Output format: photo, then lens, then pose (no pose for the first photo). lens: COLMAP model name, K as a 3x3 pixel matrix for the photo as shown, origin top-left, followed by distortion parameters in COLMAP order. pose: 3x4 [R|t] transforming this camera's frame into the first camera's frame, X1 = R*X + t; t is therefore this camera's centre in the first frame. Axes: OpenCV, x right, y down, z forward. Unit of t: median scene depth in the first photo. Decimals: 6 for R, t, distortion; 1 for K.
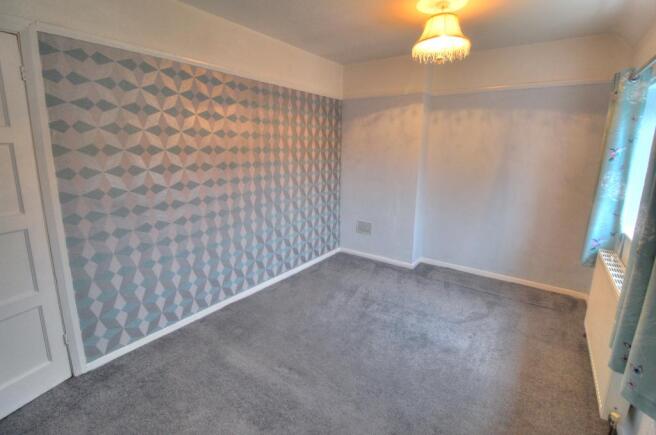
lens RADIAL K [[308.3, 0, 330.5], [0, 308.3, 205.7], [0, 0, 1]] dist [-0.000641, -0.013336]
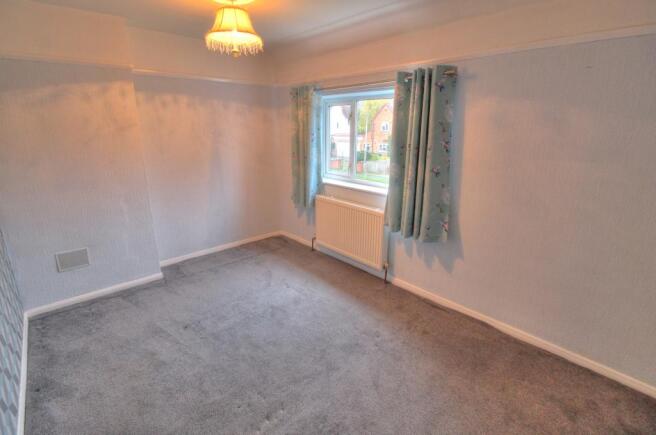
lens RADIAL K [[308.3, 0, 330.5], [0, 308.3, 205.7], [0, 0, 1]] dist [-0.000641, -0.013336]
pose [[0.204666, -0.257275, 0.944416, -0.462508], [0.184070, 0.957742, 0.221016, -0.106553], [-0.961369, 0.128604, 0.243373, 0.354415]]
